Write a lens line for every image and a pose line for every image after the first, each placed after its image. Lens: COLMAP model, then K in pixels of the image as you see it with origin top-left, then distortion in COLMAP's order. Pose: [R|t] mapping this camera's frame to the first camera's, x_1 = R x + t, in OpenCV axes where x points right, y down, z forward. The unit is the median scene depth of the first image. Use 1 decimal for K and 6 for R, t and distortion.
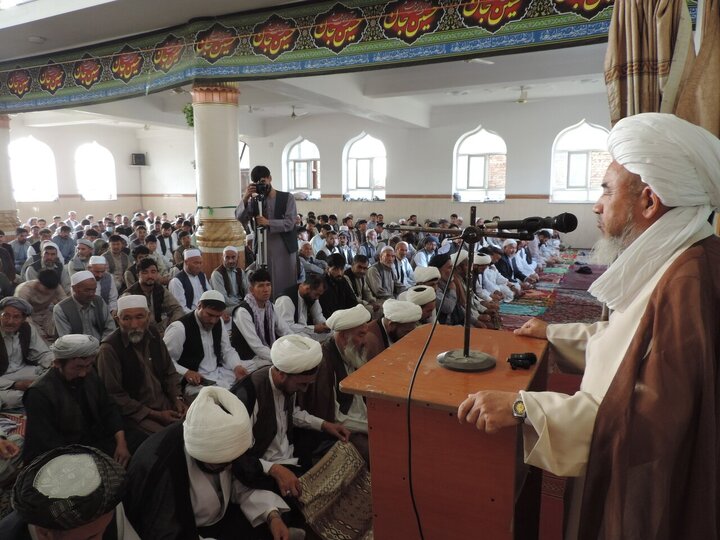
lens RADIAL K [[516.6, 0, 360.0], [0, 516.6, 270.0], [0, 0, 1]] dist [-0.006973, -0.000907]
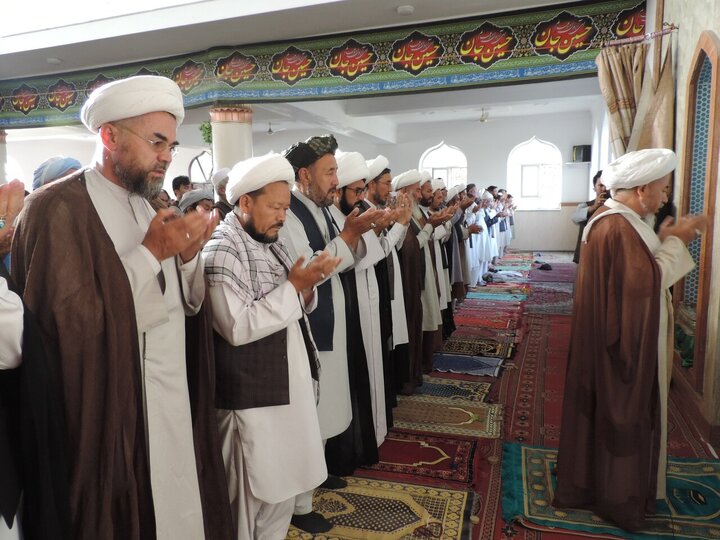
lens RADIAL K [[519.7, 0, 360.0], [0, 519.7, 270.0], [0, 0, 1]] dist [-0.000708, -0.009299]
pose [[0.992957, -0.025149, 0.115772, -0.147522], [0.028239, 0.999285, -0.025131, 0.032333], [-0.115058, 0.028223, 0.992958, -0.138346]]
